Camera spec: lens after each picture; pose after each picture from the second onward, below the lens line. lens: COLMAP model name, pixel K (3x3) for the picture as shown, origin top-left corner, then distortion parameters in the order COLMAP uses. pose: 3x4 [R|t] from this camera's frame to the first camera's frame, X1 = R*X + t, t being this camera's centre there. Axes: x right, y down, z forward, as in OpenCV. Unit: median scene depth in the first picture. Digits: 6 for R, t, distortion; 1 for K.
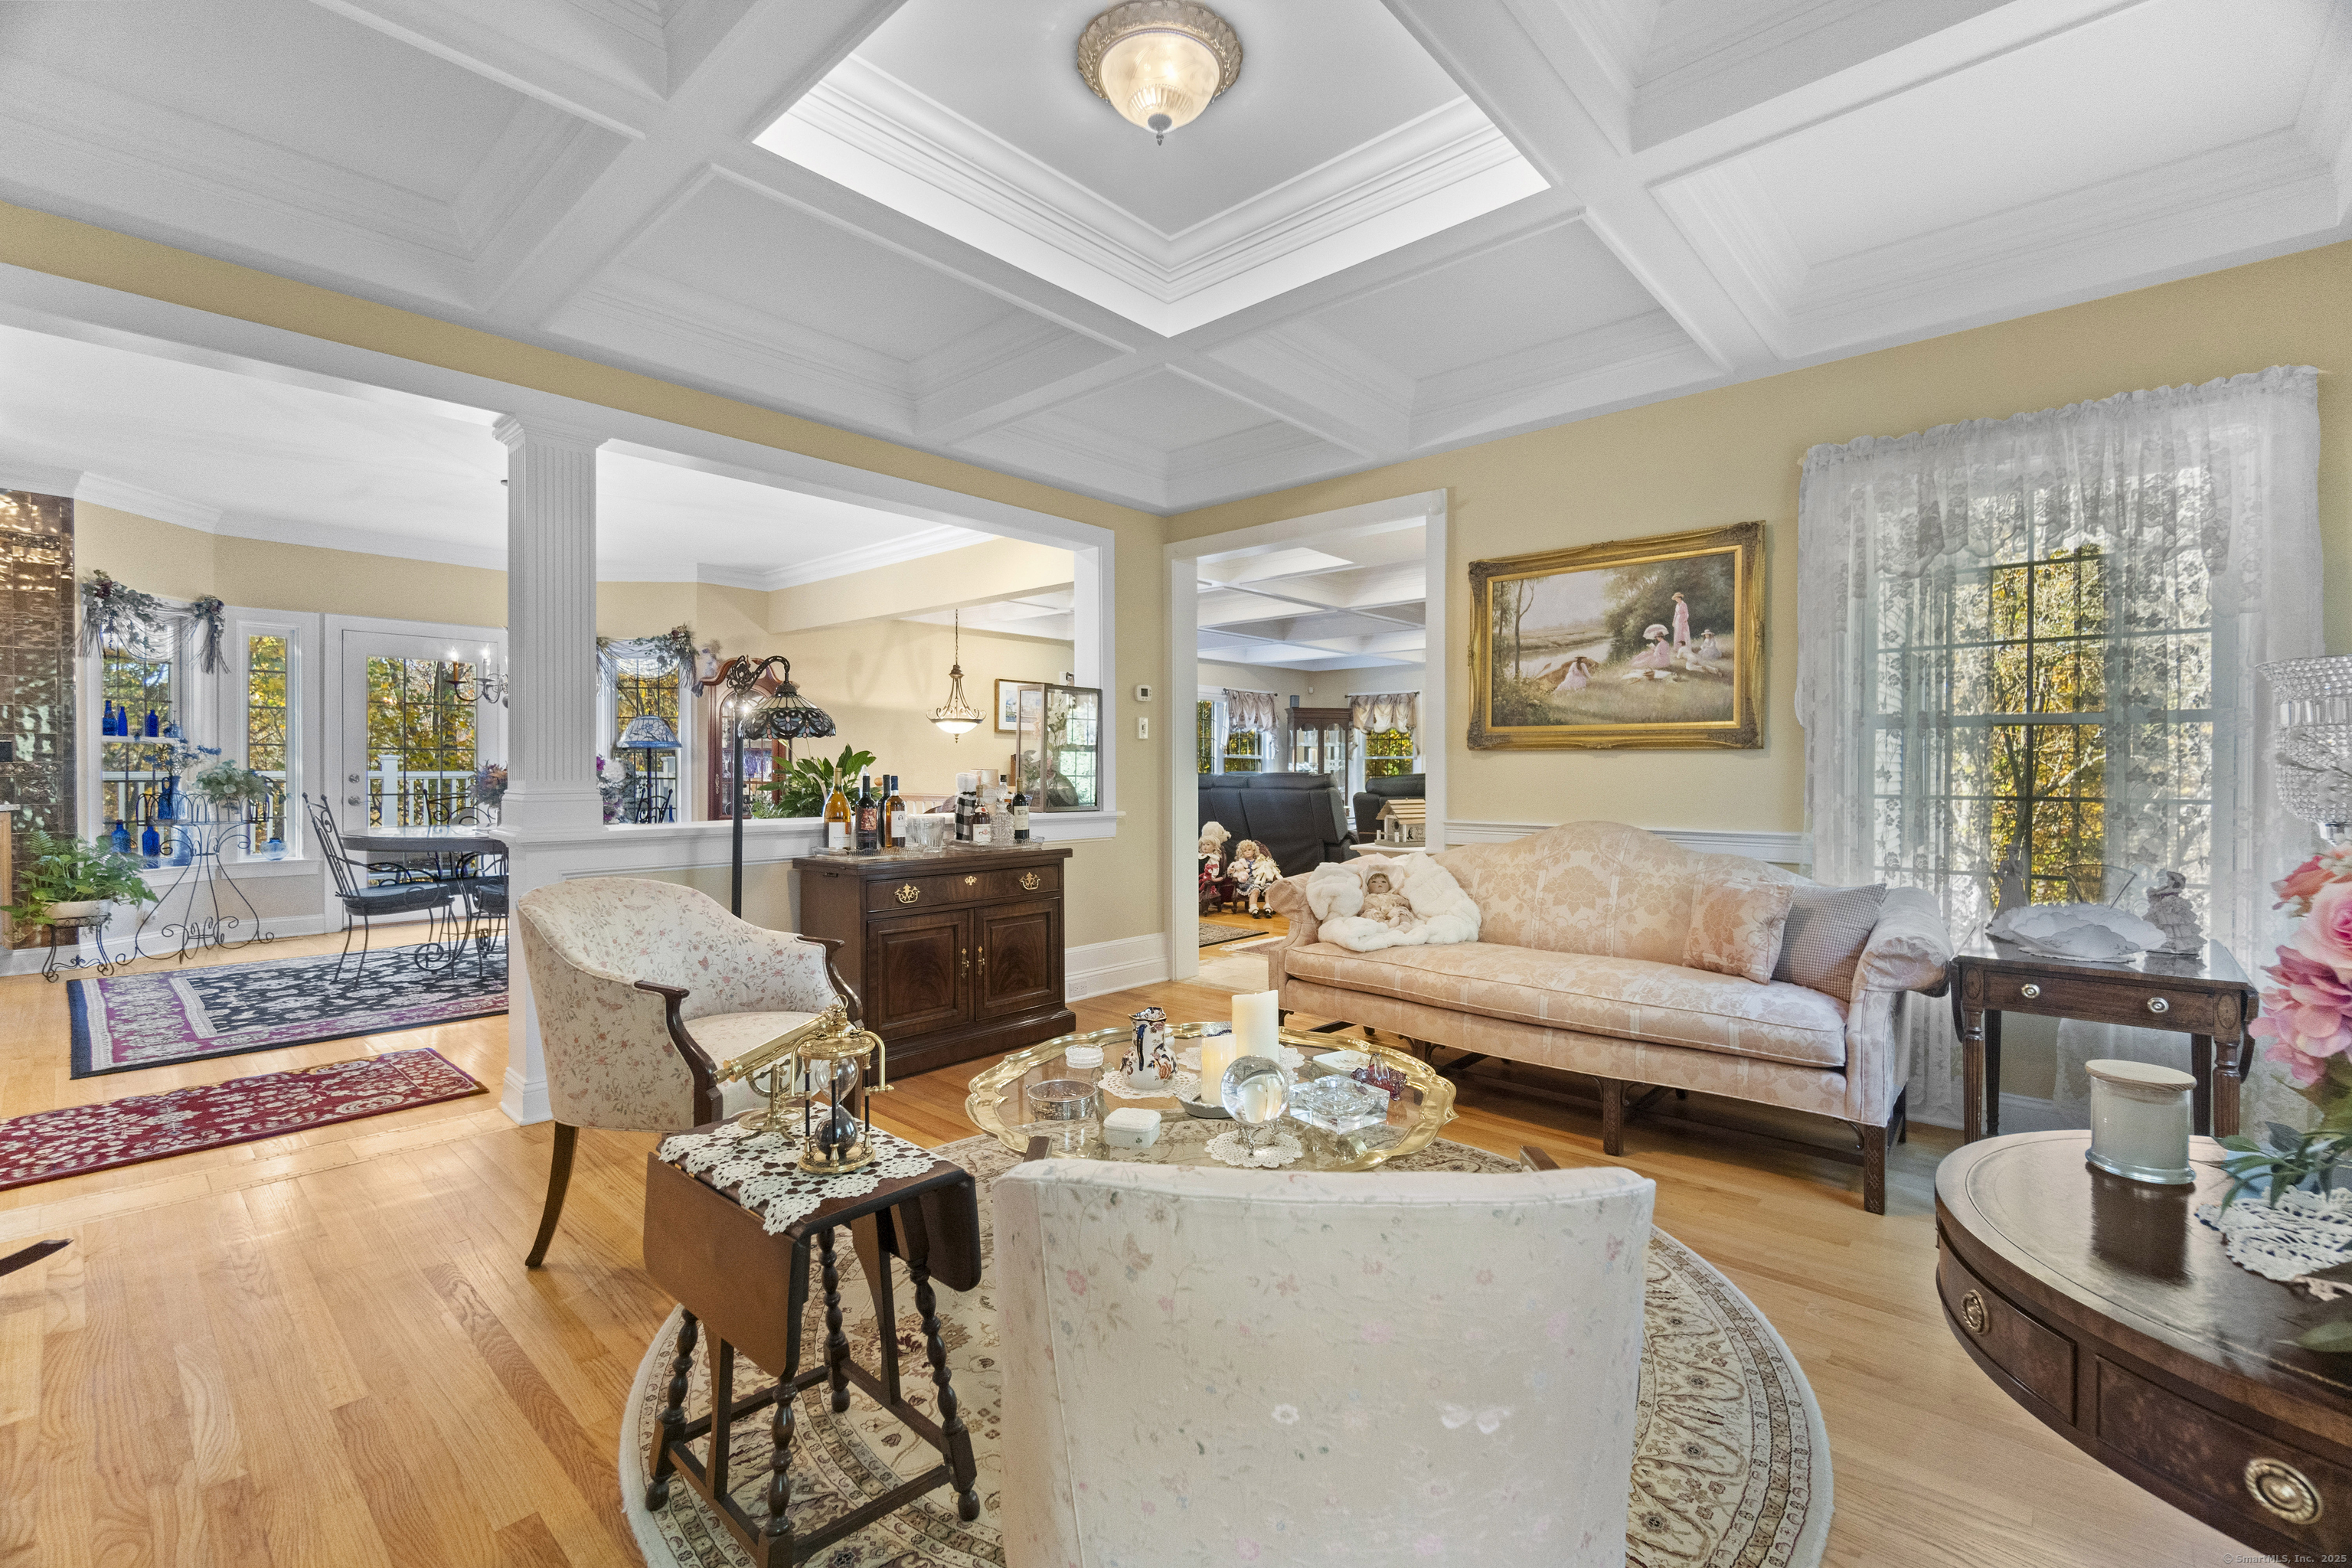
lens RADIAL K [[1015.9, 0, 1195.4], [0, 1015.9, 768.6], [0, 0, 1]] dist [-0.002936, 0.000804]
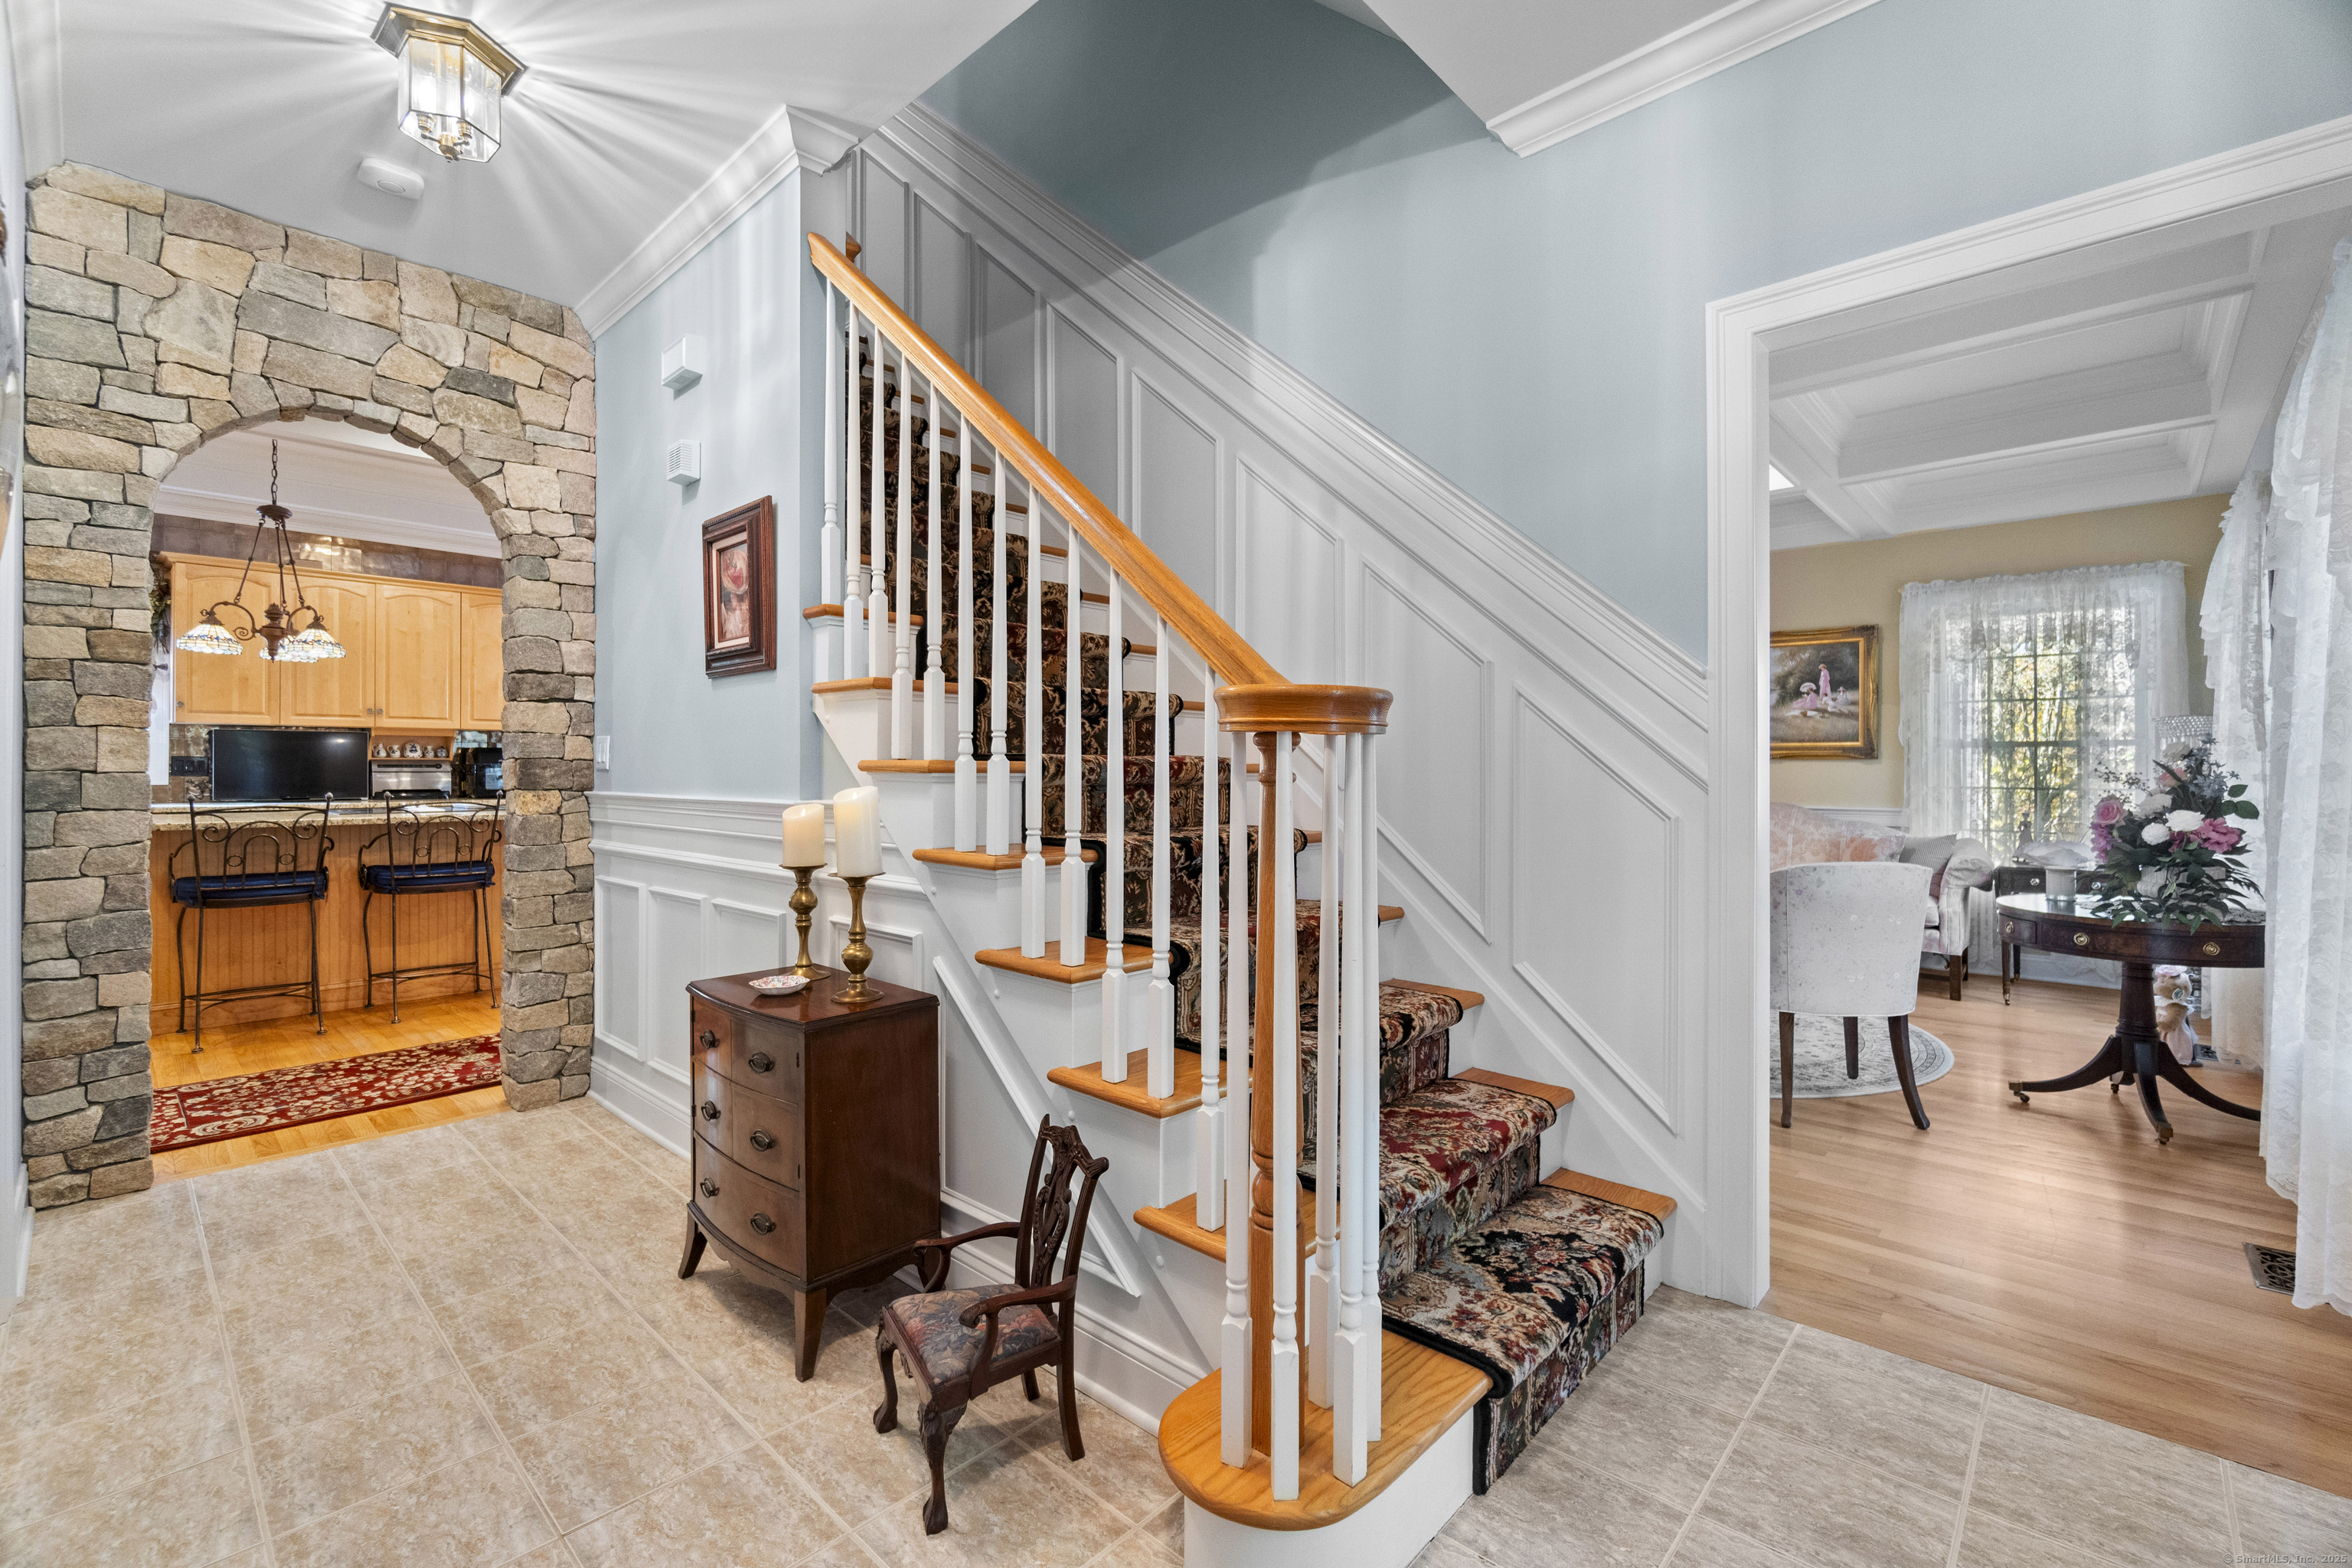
lens RADIAL K [[1015.9, 0, 1200.6], [0, 1015.9, 755.3], [0, 0, 1]] dist [-0.002936, 0.000804]
pose [[0.999928, 0.000462, -0.012013, -0.547674], [-0.000611, 0.999923, -0.012414, -0.003965], [0.012006, 0.012420, 0.999851, -0.702386]]
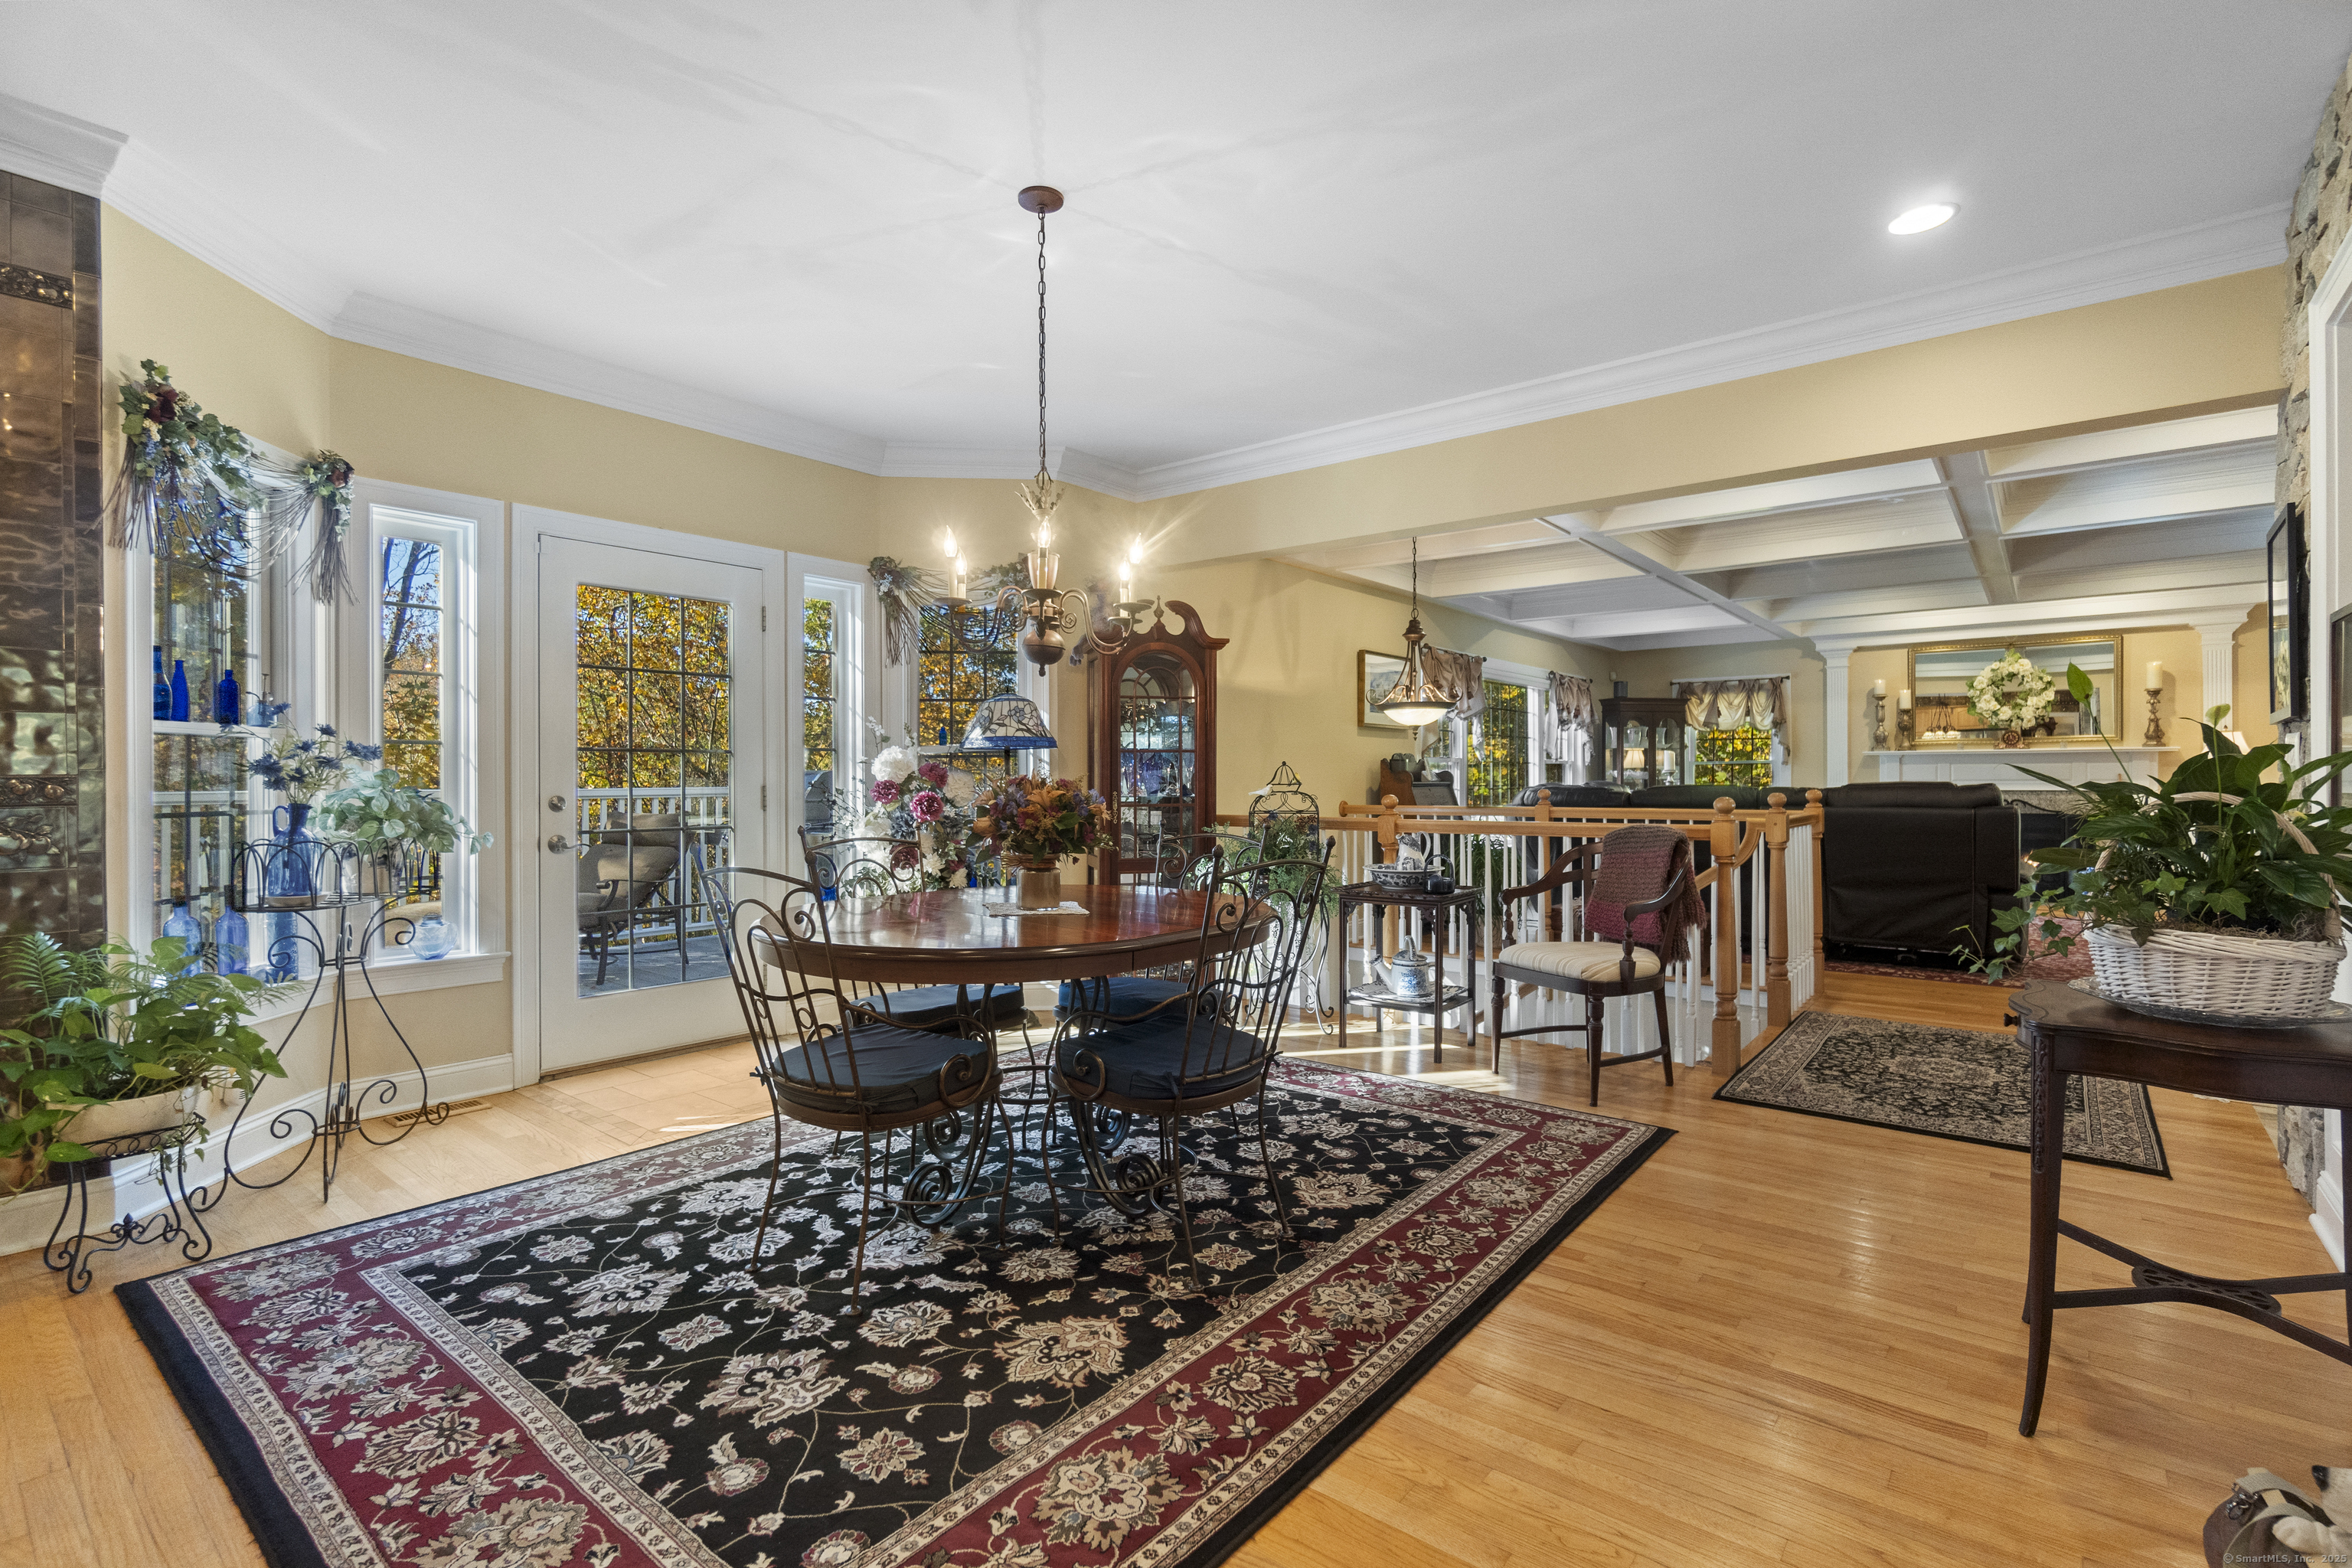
lens RADIAL K [[1093.6, 0, 1186.9], [0, 1093.6, 769.9], [0, 0, 1]] dist [-0.000277, 0.000287]
pose [[0.998676, -0.005527, 0.051148, -1.014958], [0.005973, 0.999946, -0.008554, -0.003680], [-0.051098, 0.008848, 0.998654, 0.763466]]
